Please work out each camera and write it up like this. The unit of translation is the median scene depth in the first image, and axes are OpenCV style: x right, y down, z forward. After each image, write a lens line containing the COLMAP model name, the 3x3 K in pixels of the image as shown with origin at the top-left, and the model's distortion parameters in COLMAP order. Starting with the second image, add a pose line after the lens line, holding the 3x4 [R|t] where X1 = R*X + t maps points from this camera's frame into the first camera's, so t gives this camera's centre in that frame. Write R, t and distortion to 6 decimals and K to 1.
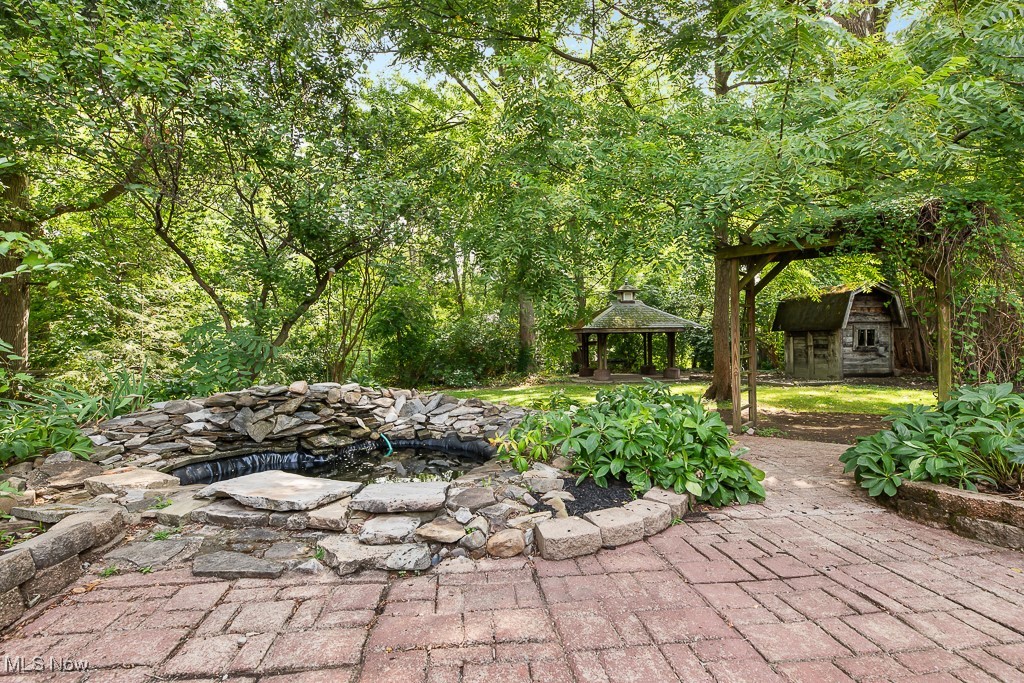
lens RADIAL K [[423.1, 0, 512.0], [0, 423.1, 341.5], [0, 0, 1]] dist [0.000719, 0.000112]
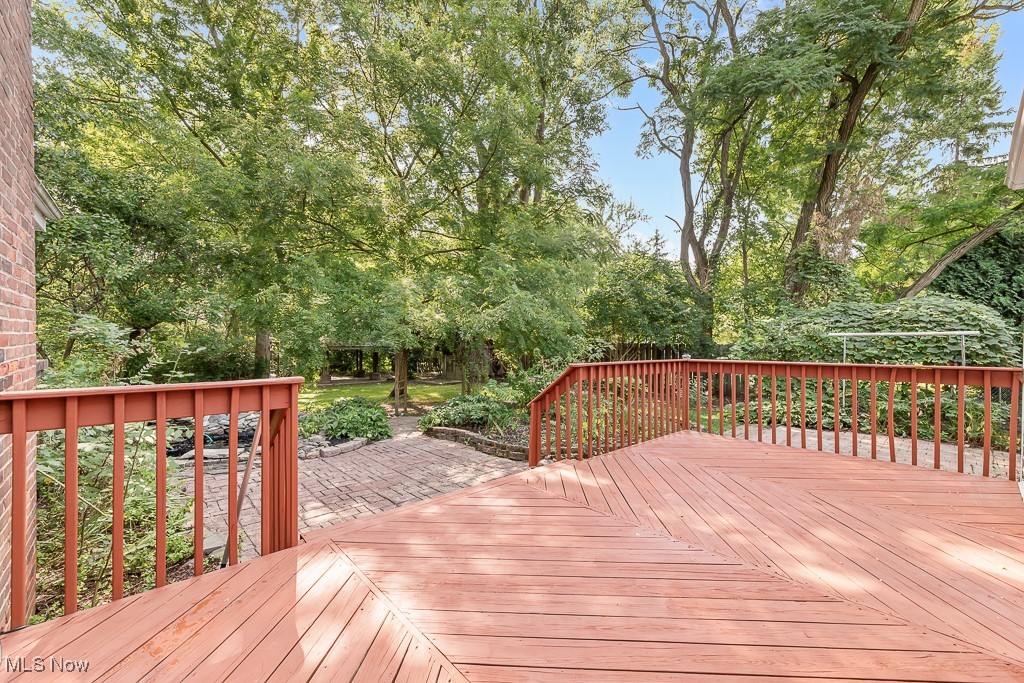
lens RADIAL K [[423.1, 0, 512.0], [0, 423.1, 341.5], [0, 0, 1]] dist [0.000719, 0.000112]
pose [[0.794526, 0.020617, 0.606881, -0.634820], [-0.042135, 0.998886, 0.021228, -0.450303], [-0.605767, -0.042438, 0.794509, -2.053326]]
